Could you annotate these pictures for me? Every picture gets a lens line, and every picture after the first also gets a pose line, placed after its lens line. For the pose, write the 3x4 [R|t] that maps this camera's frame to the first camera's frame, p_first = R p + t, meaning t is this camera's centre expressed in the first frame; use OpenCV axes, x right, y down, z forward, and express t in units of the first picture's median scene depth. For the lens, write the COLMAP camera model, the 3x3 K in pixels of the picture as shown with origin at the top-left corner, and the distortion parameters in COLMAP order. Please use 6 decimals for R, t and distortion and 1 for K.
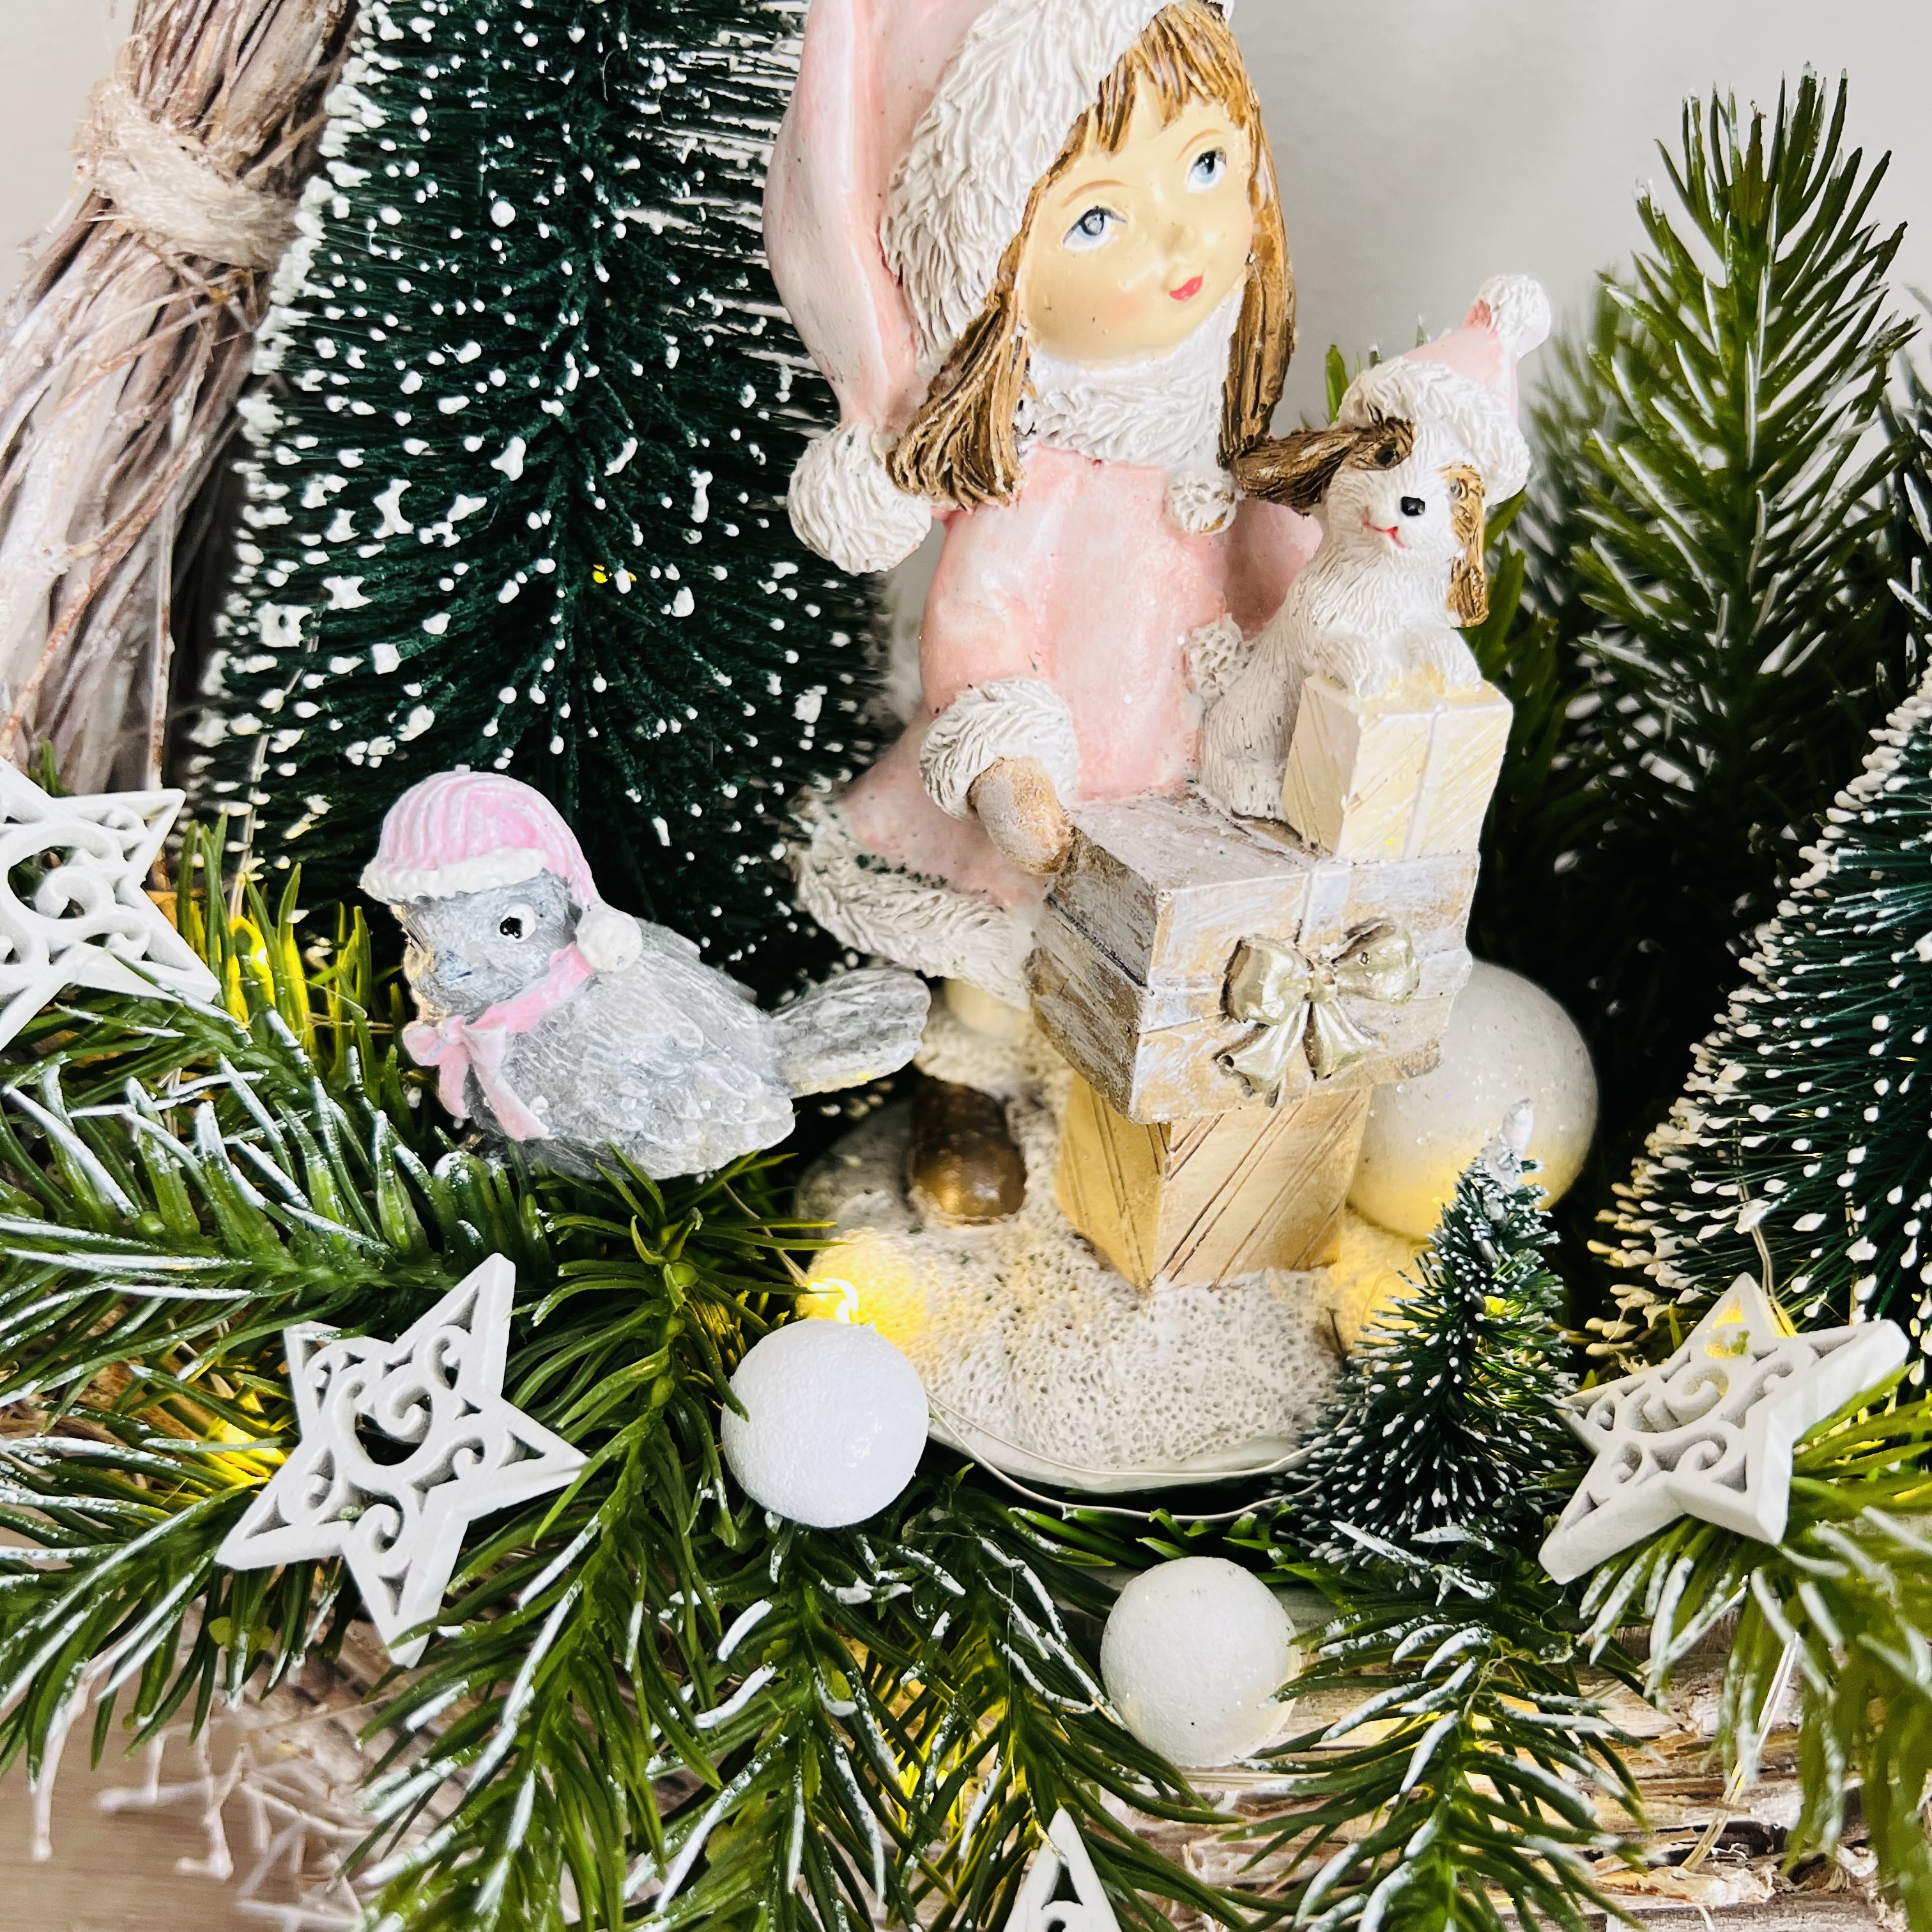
lens RADIAL K [[2045.0, 0, 980.9], [0, 2045.0, 969.0], [0, 0, 1]] dist [0.136505, -0.482415]
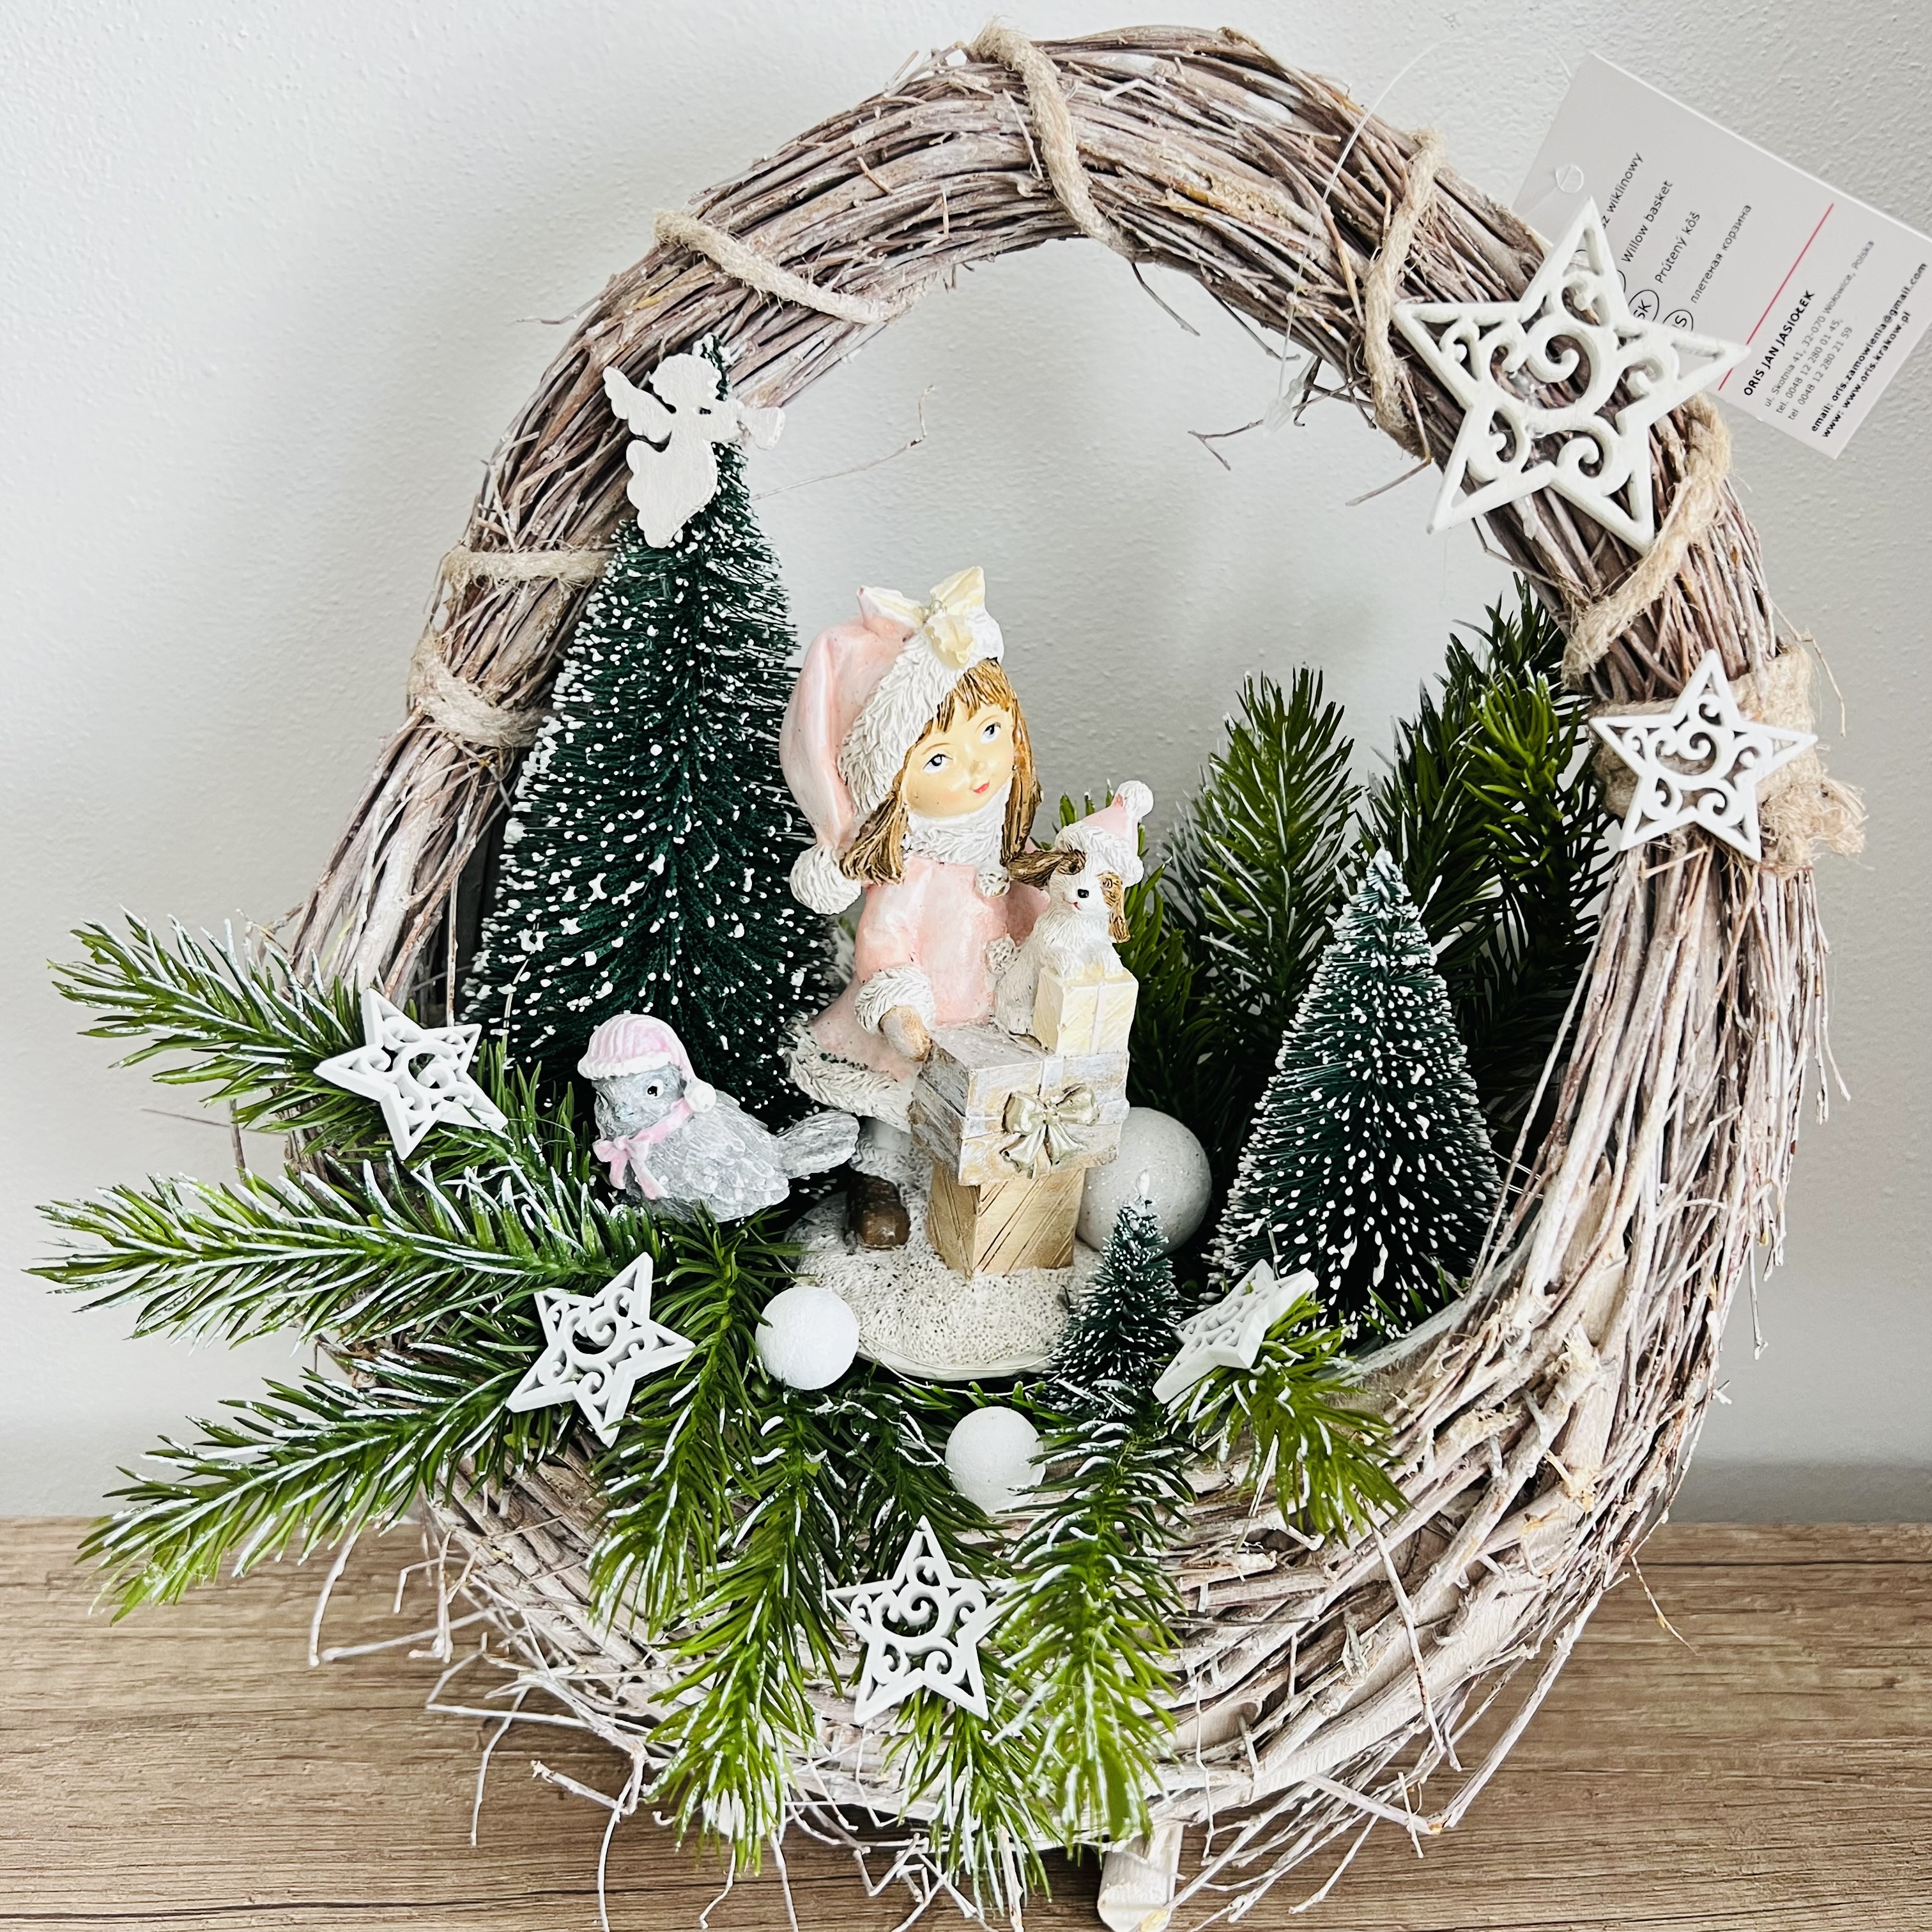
lens RADIAL K [[2015.5, 0, 984.2], [0, 2015.5, 958.4], [0, 0, 1]] dist [0.206766, -0.541537]
pose [[0.998916, -0.001876, 0.046515, 0.005141], [0.006549, 0.994914, -0.100518, 0.052569], [-0.046090, 0.100713, 0.993847, -1.006482]]
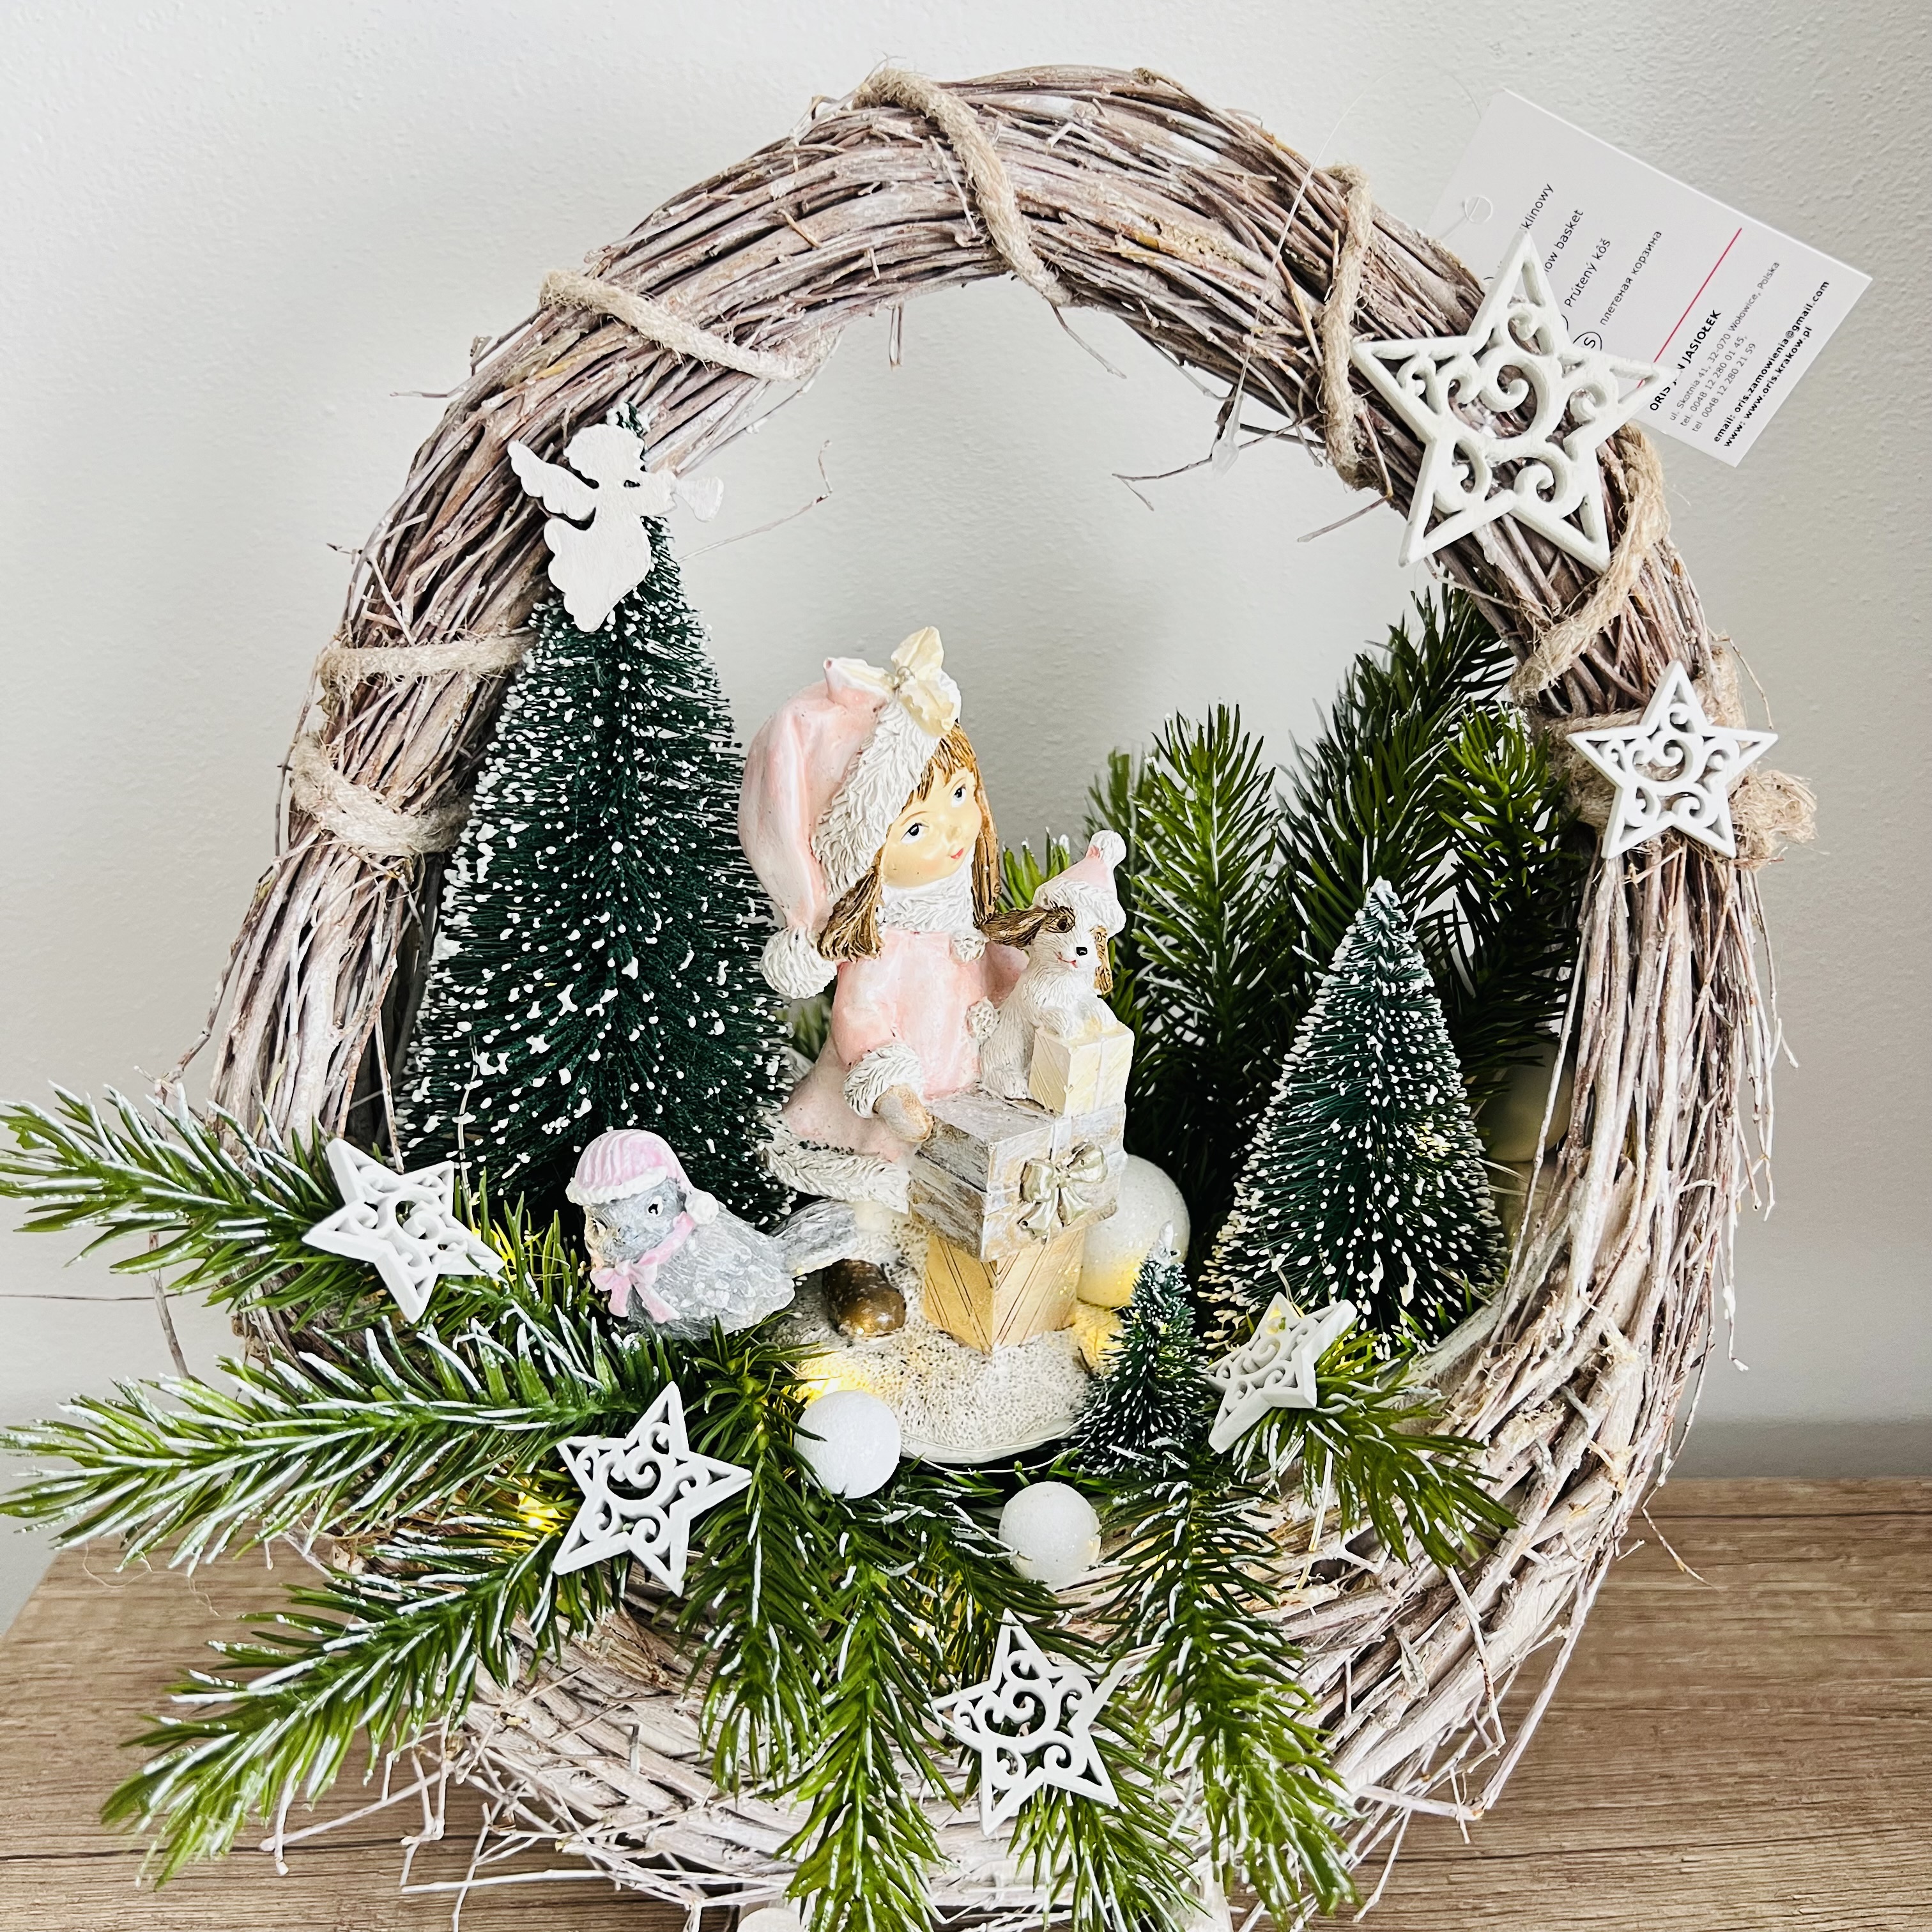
lens RADIAL K [[2001.1, 0, 980.2], [0, 2001.1, 967.2], [0, 0, 1]] dist [0.197508, -0.550674]
pose [[0.960851, -0.111609, 0.253590, -0.383423], [0.134494, 0.988093, -0.074722, -0.060712], [-0.242231, 0.105903, 0.964421, -0.888308]]
